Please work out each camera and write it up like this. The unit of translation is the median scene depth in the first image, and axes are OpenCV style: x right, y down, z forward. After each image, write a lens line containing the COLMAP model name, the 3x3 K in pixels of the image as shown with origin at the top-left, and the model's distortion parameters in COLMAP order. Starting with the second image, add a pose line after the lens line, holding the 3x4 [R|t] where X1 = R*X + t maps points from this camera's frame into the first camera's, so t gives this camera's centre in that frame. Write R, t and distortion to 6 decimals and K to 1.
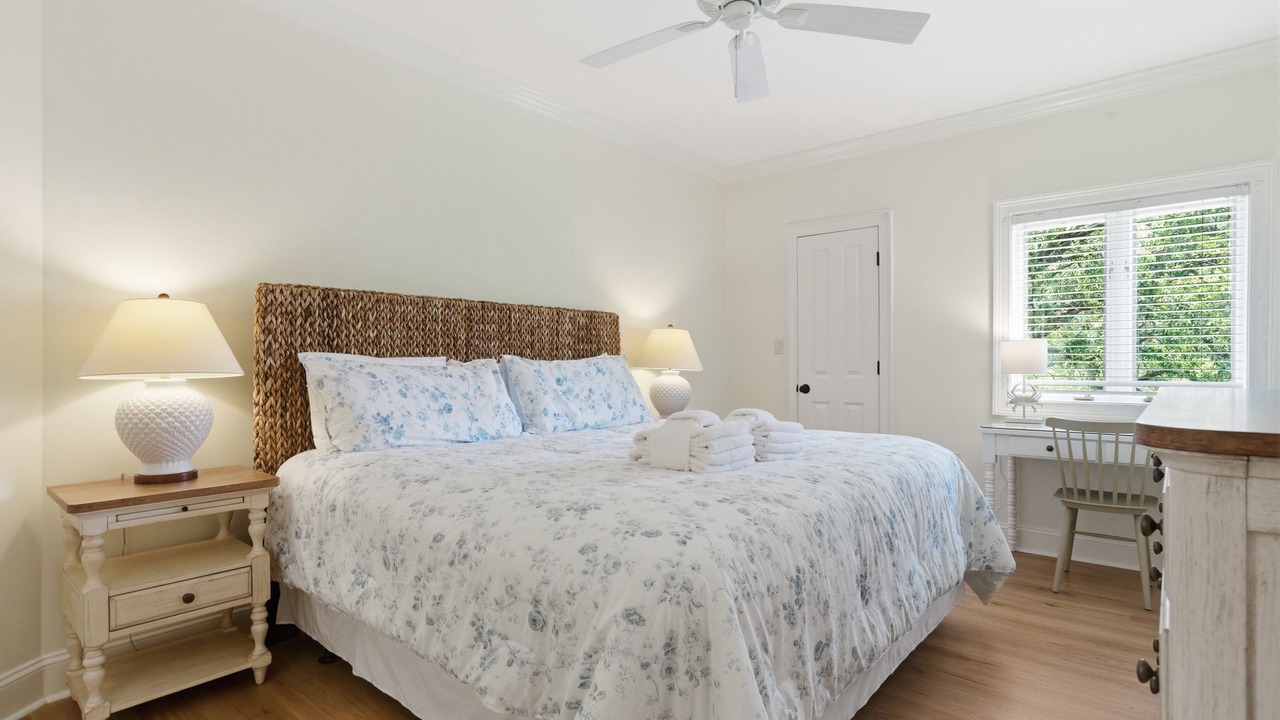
lens RADIAL K [[632.2, 0, 644.1], [0, 632.2, 366.7], [0, 0, 1]] dist [-0.025458, 0.000101]
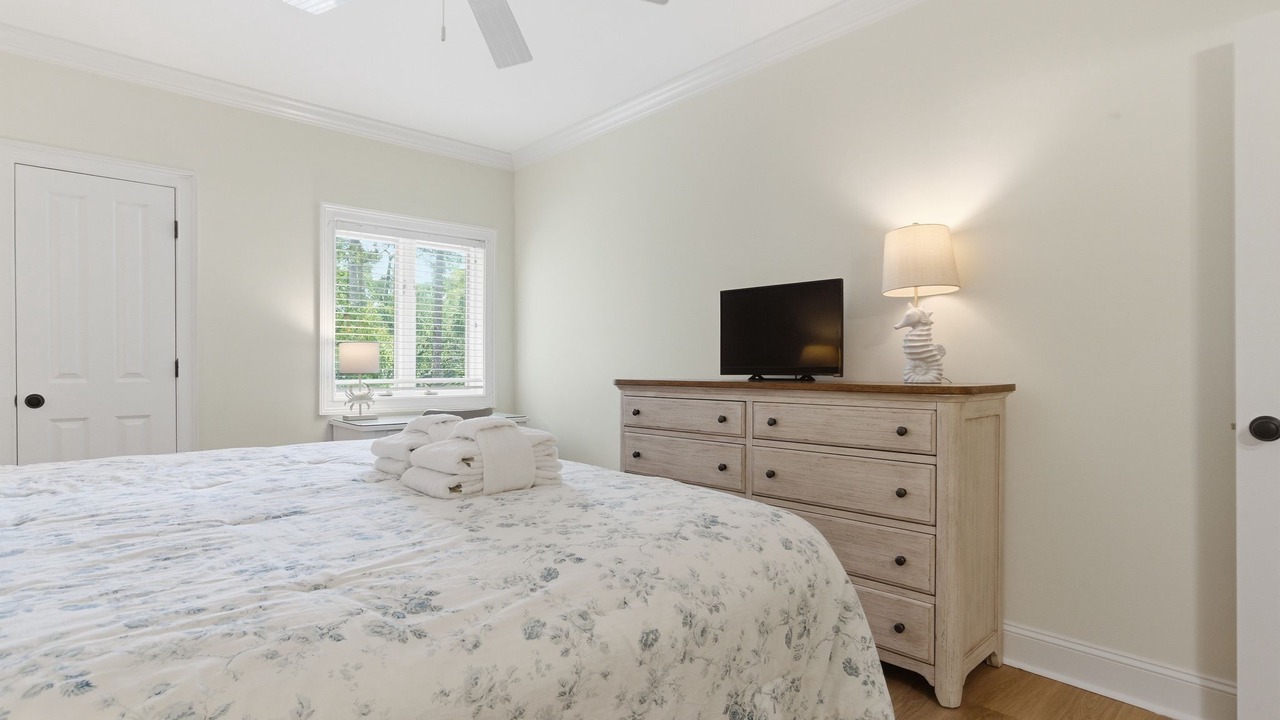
lens RADIAL K [[632.2, 0, 644.1], [0, 632.2, 366.7], [0, 0, 1]] dist [-0.025458, 0.000101]
pose [[0.117366, 0.002270, 0.993086, -0.937496], [0.001811, 0.999995, -0.002499, 0.007041], [-0.993087, 0.002091, 0.117361, 0.930603]]
